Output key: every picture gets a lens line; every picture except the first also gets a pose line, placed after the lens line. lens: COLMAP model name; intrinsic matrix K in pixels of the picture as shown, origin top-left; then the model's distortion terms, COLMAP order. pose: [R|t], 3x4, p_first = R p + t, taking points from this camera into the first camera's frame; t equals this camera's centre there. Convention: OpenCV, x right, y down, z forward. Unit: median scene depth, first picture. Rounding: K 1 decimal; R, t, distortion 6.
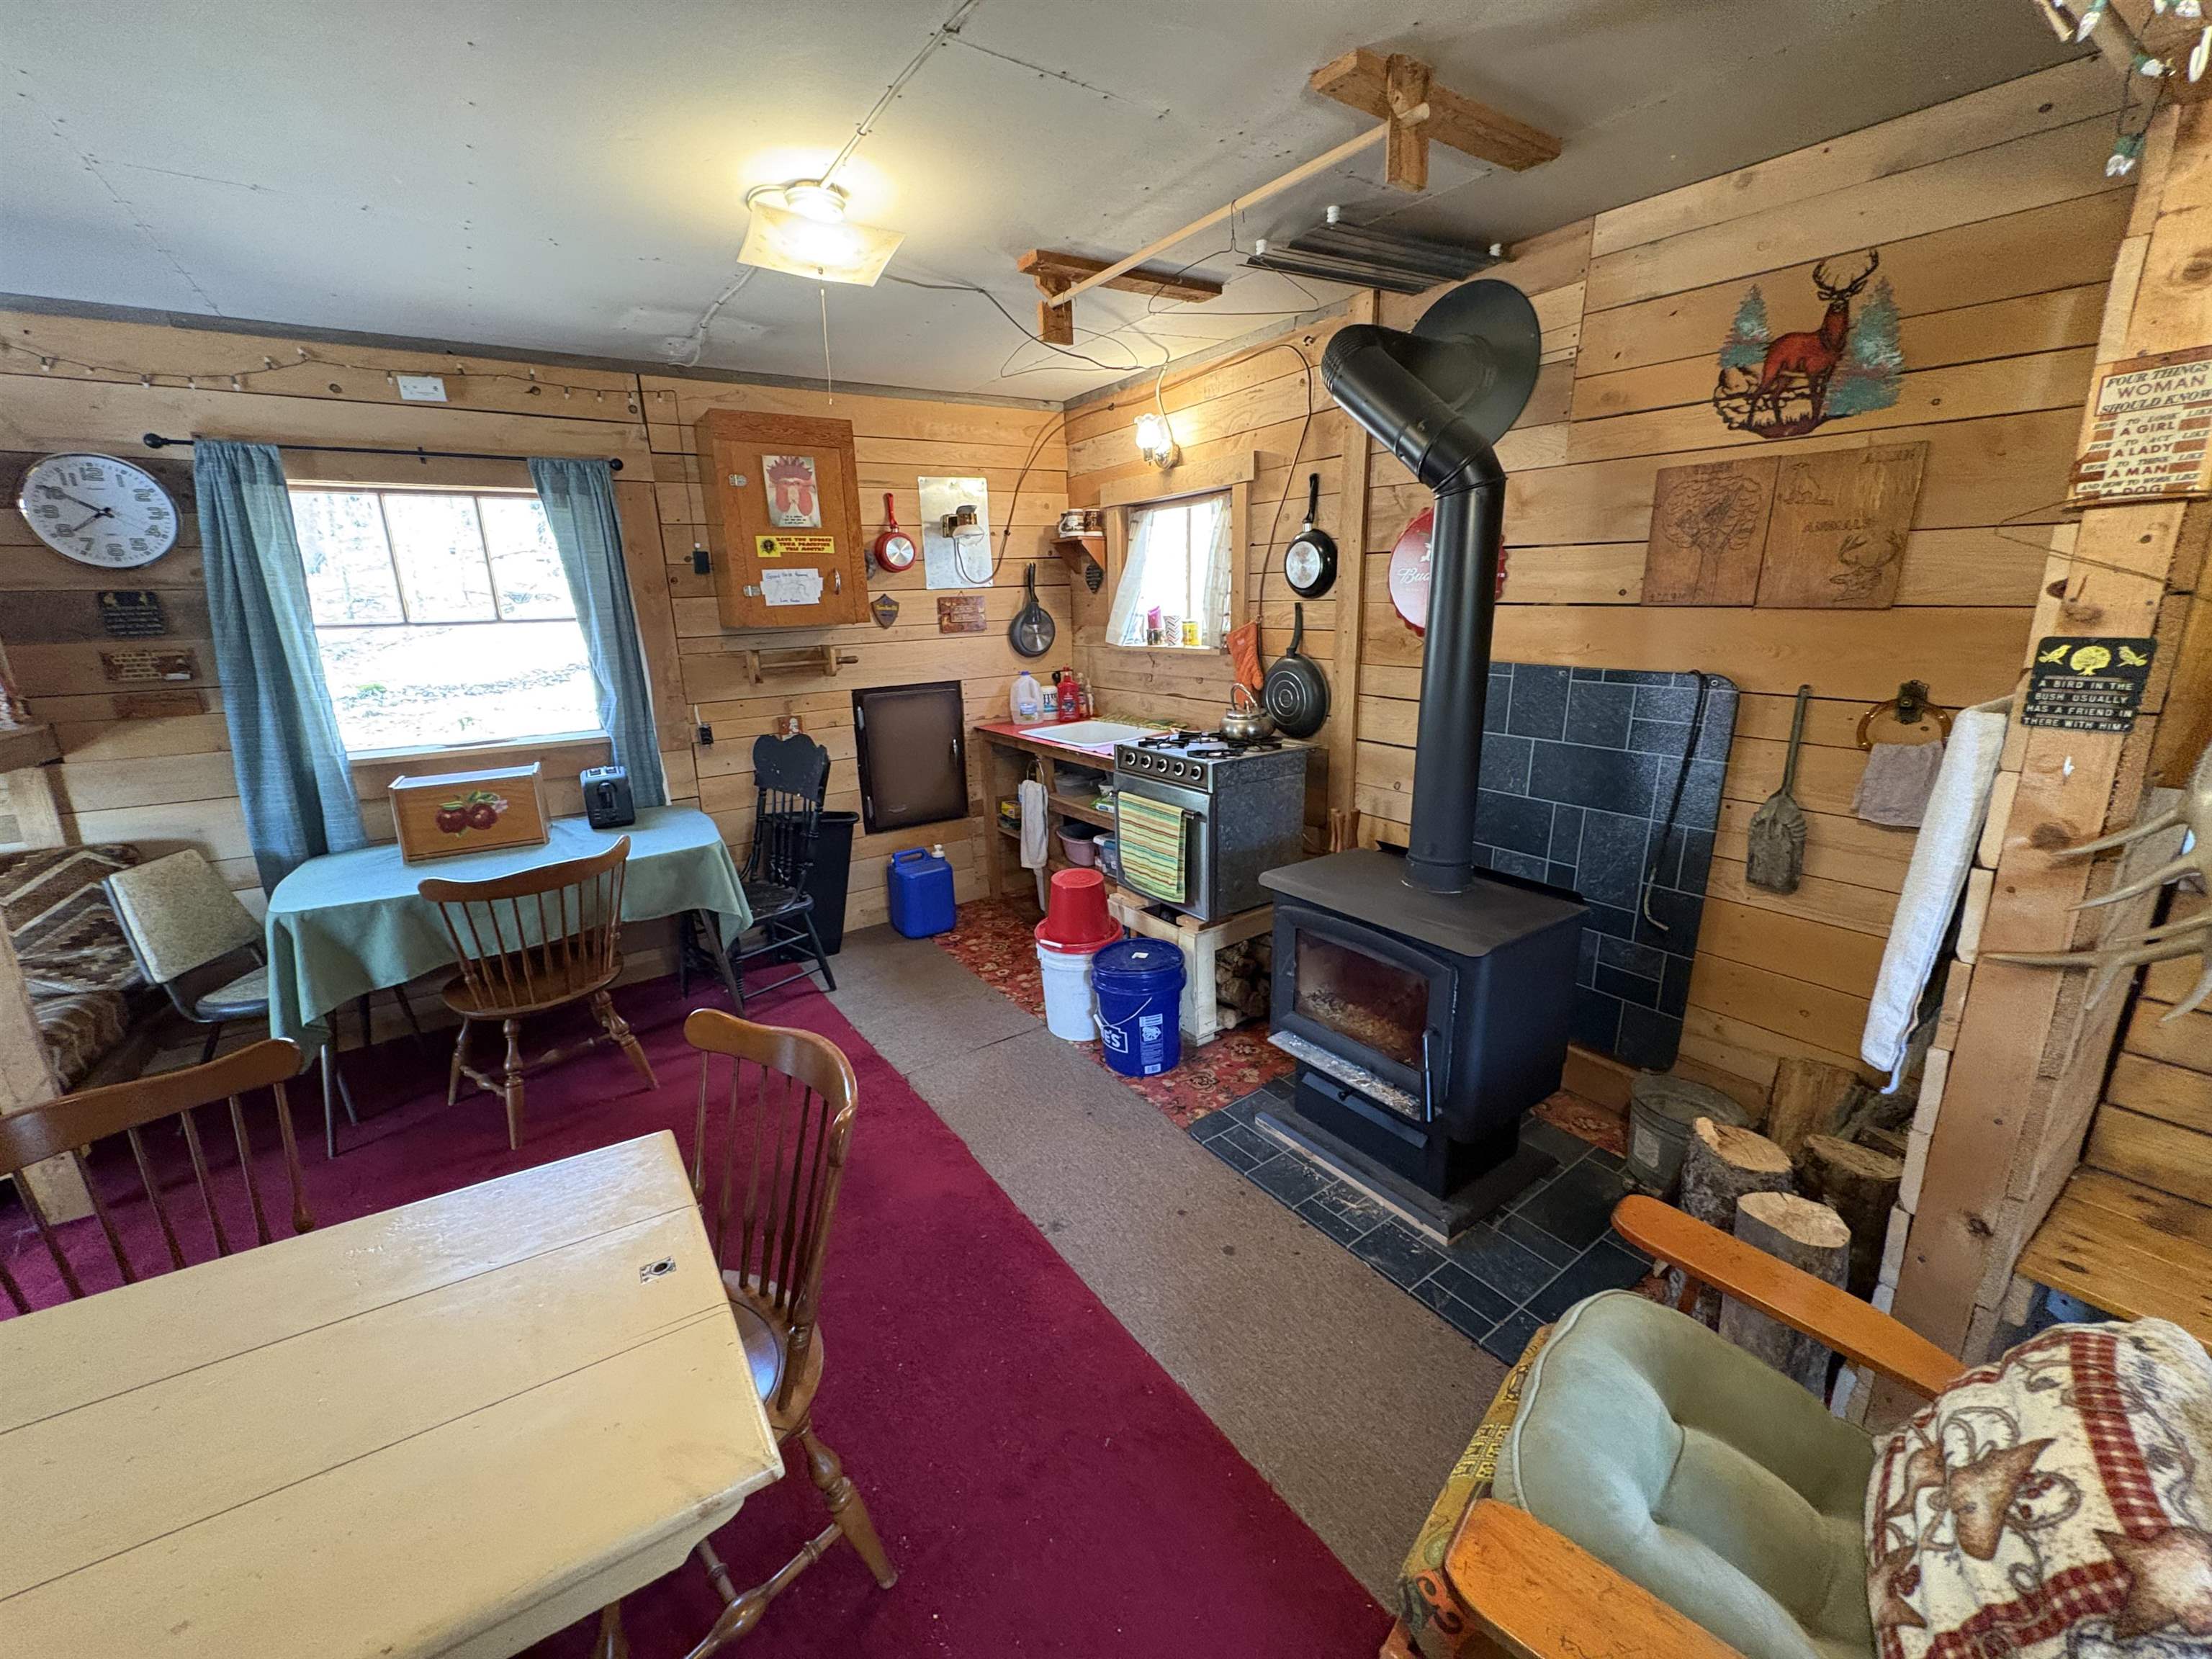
lens RADIAL K [[879.3, 0, 1105.0], [0, 879.3, 829.6], [0, 0, 1]] dist [0.000578, -0.000236]
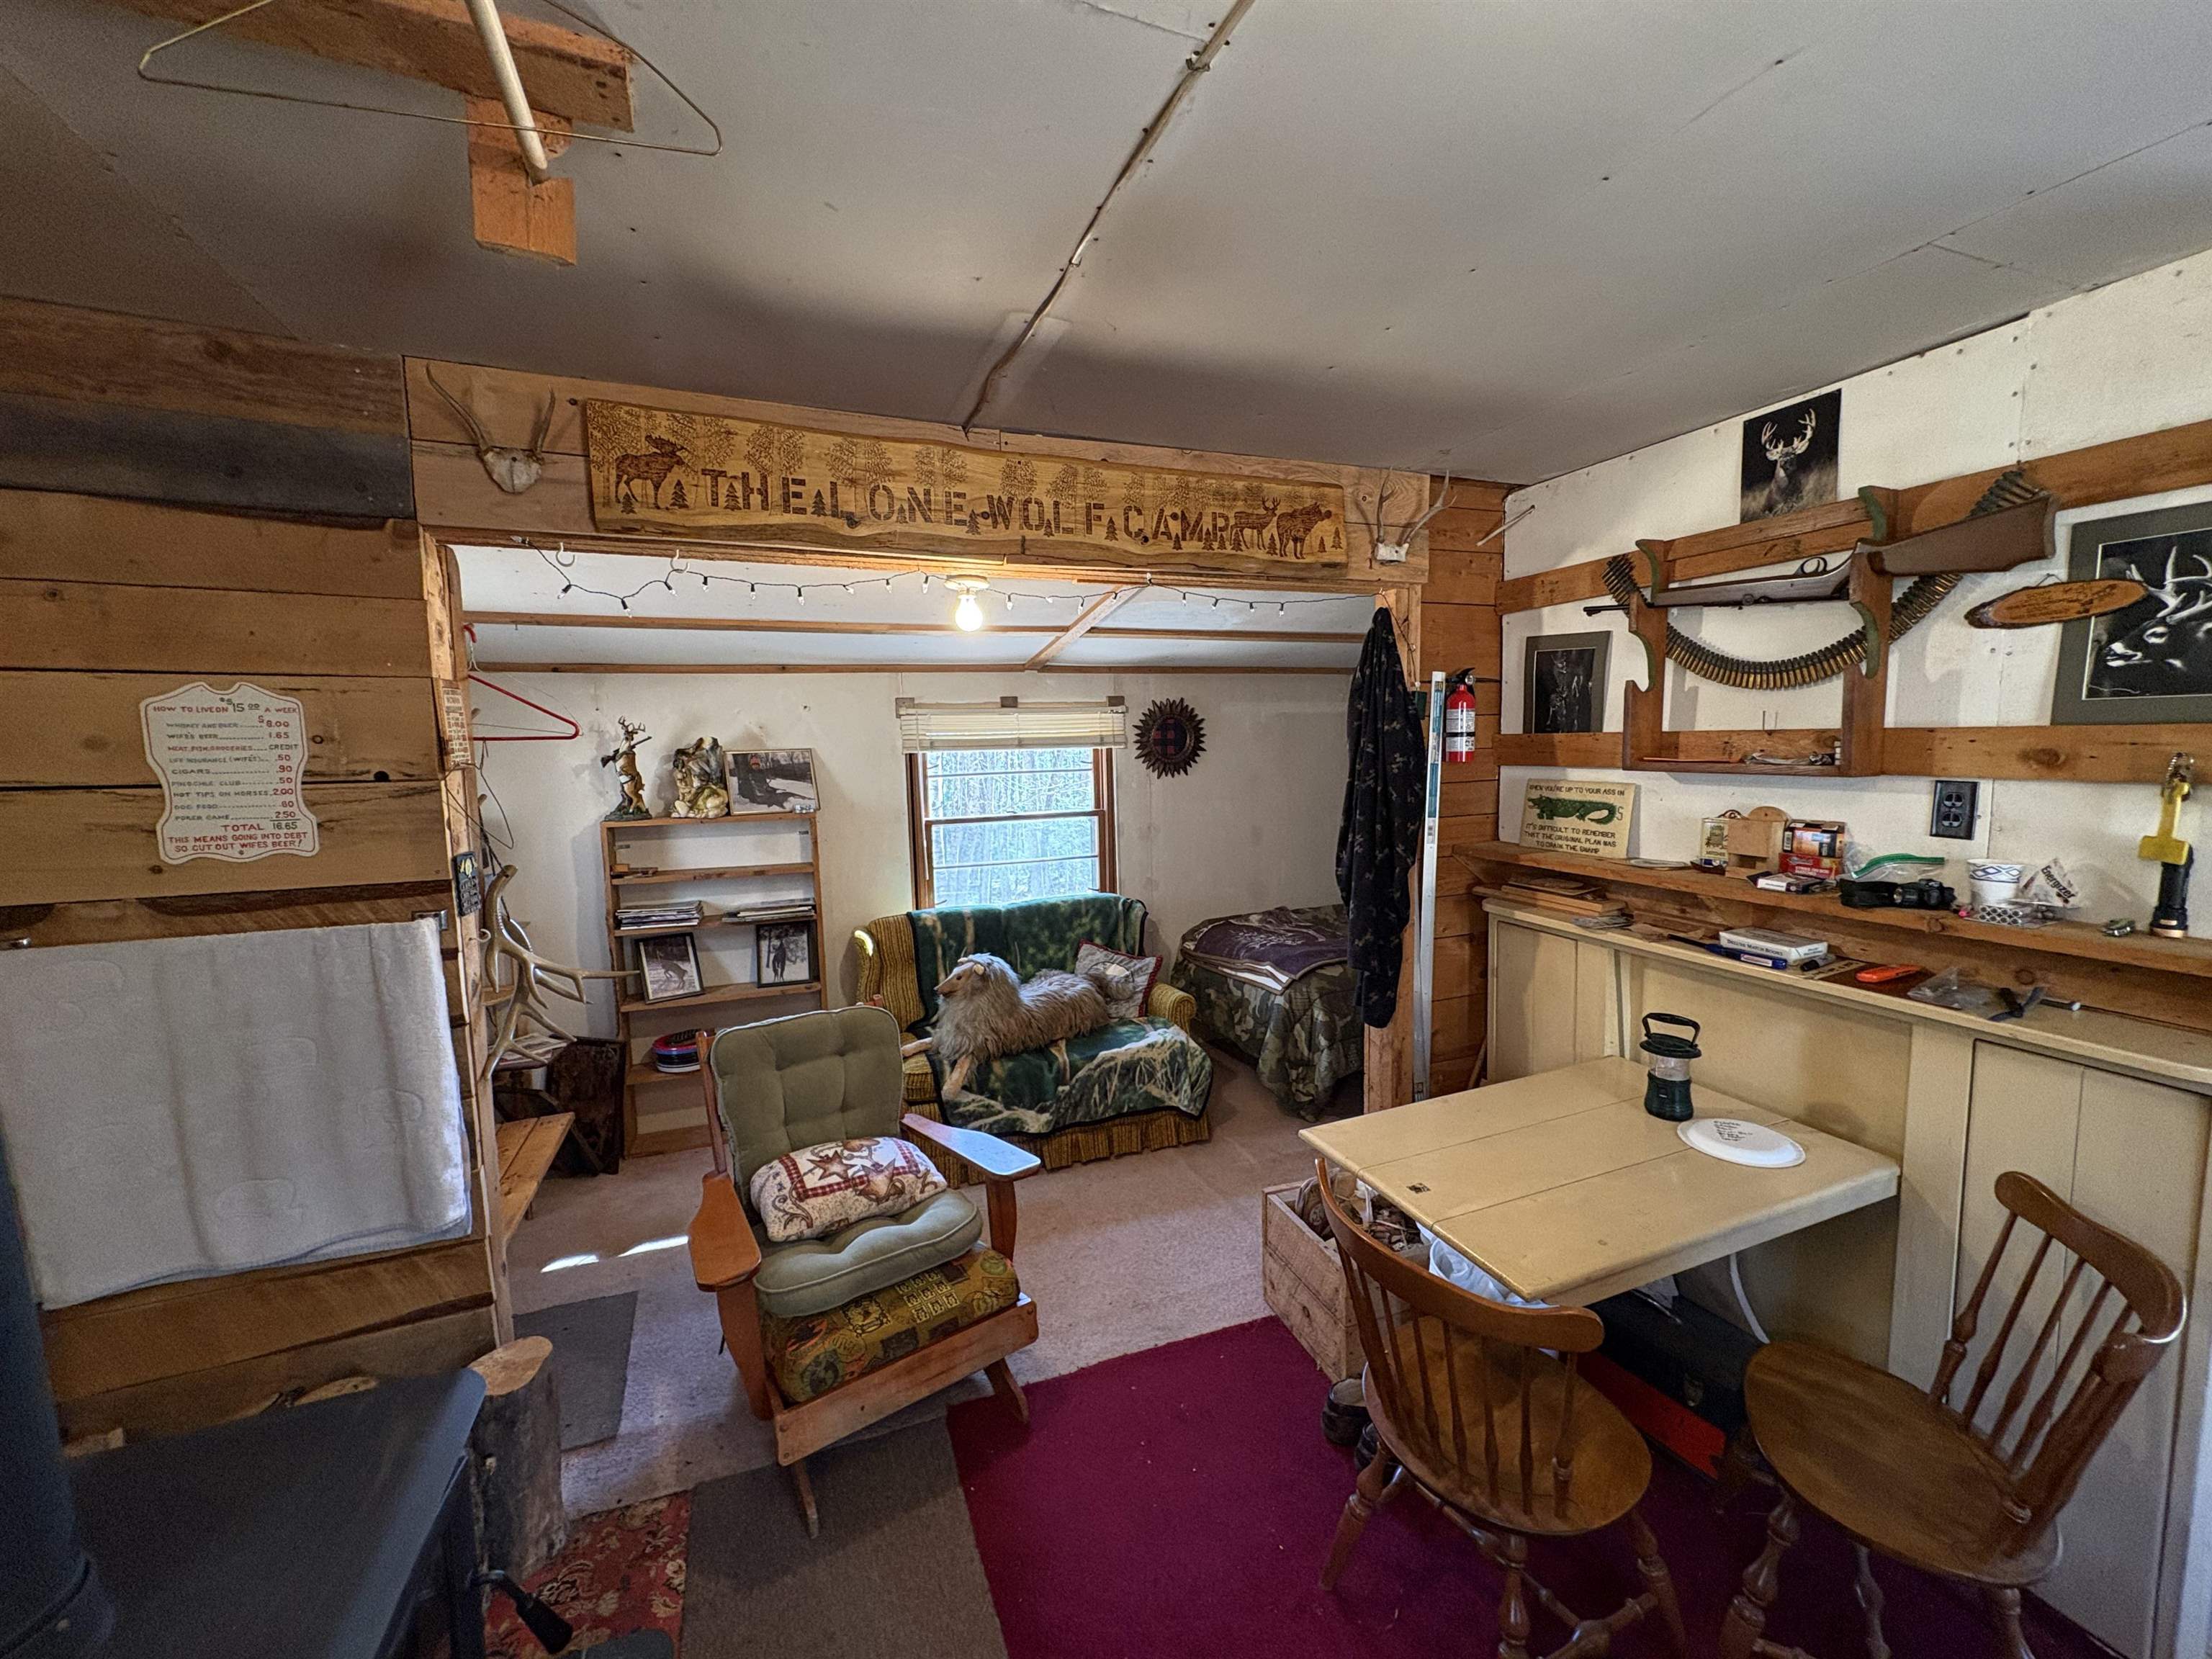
lens RADIAL K [[879.3, 0, 1109.1], [0, 879.3, 831.0], [0, 0, 1]] dist [0.000578, -0.000236]
pose [[-0.974106, 0.016888, 0.225458, -0.118402], [0.092801, 0.939197, 0.330601, -0.268056], [-0.206166, 0.342963, -0.916445, 0.881834]]
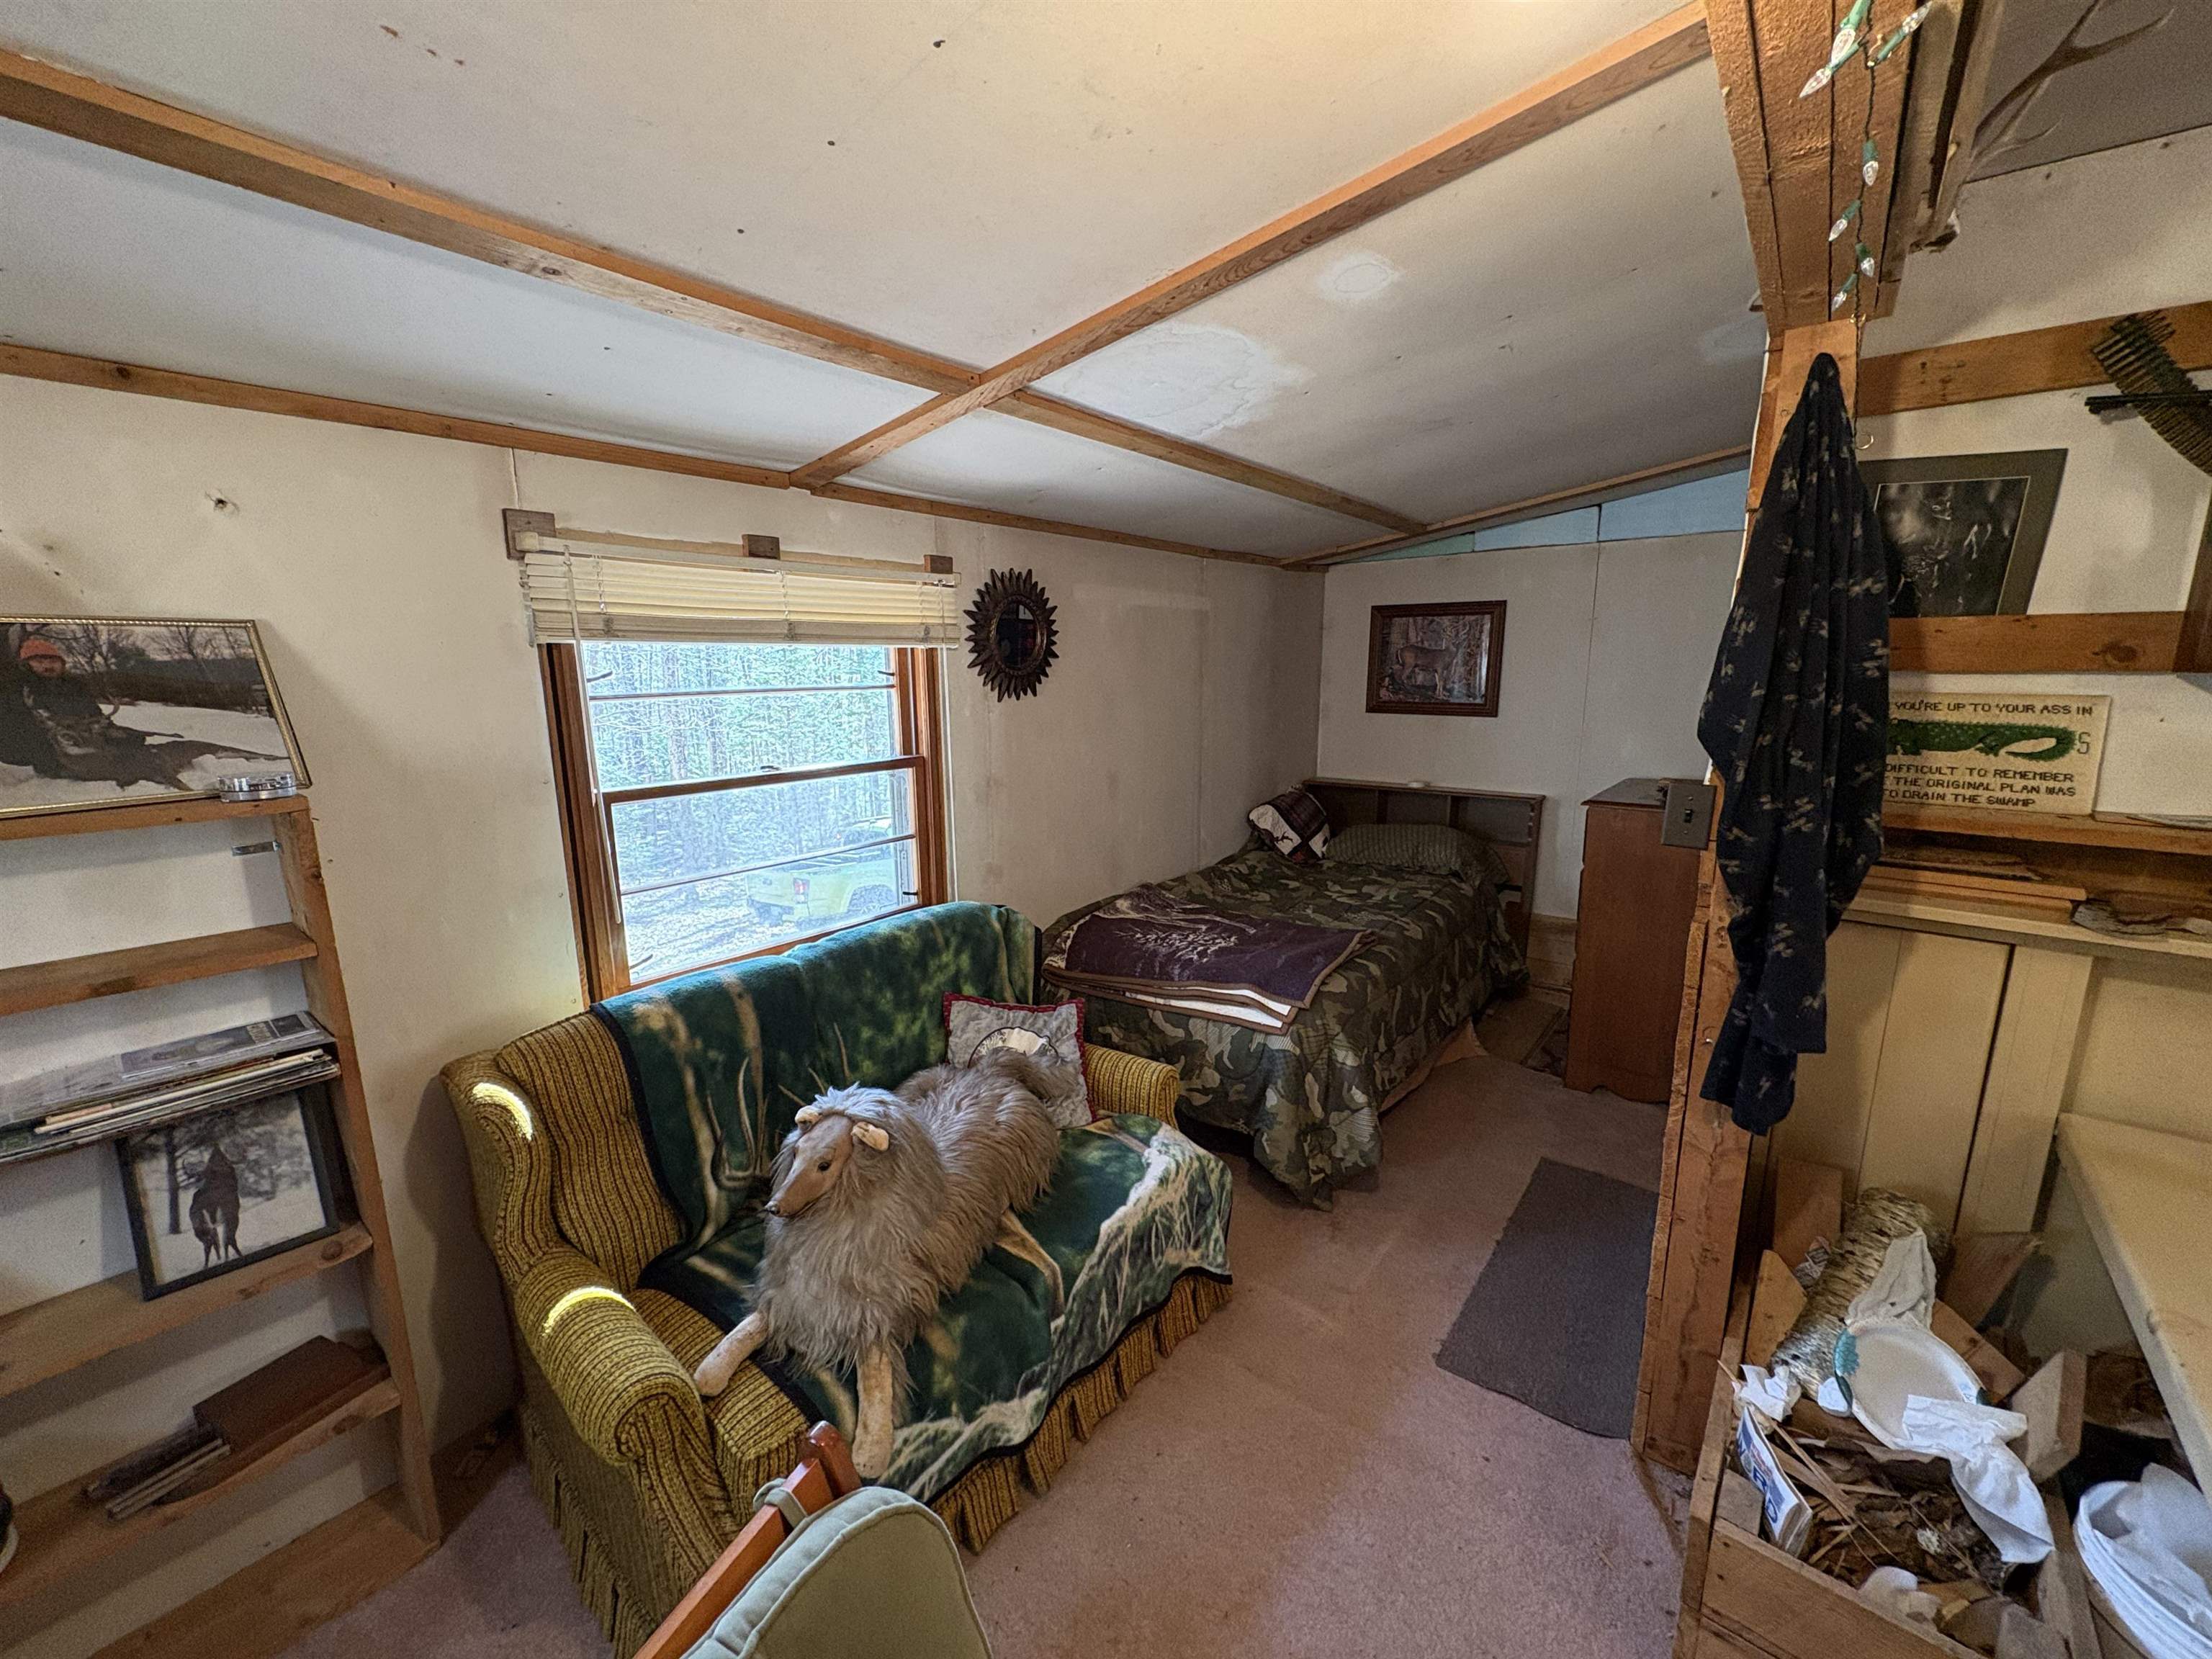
lens RADIAL K [[879.3, 0, 1107.9], [0, 879.3, 830.1], [0, 0, 1]] dist [0.000578, -0.000236]
pose [[-0.954459, 0.079100, -0.287667, 0.314413], [-0.049693, 0.908594, 0.414714, -0.108250], [0.294176, 0.410122, -0.863285, 0.324841]]
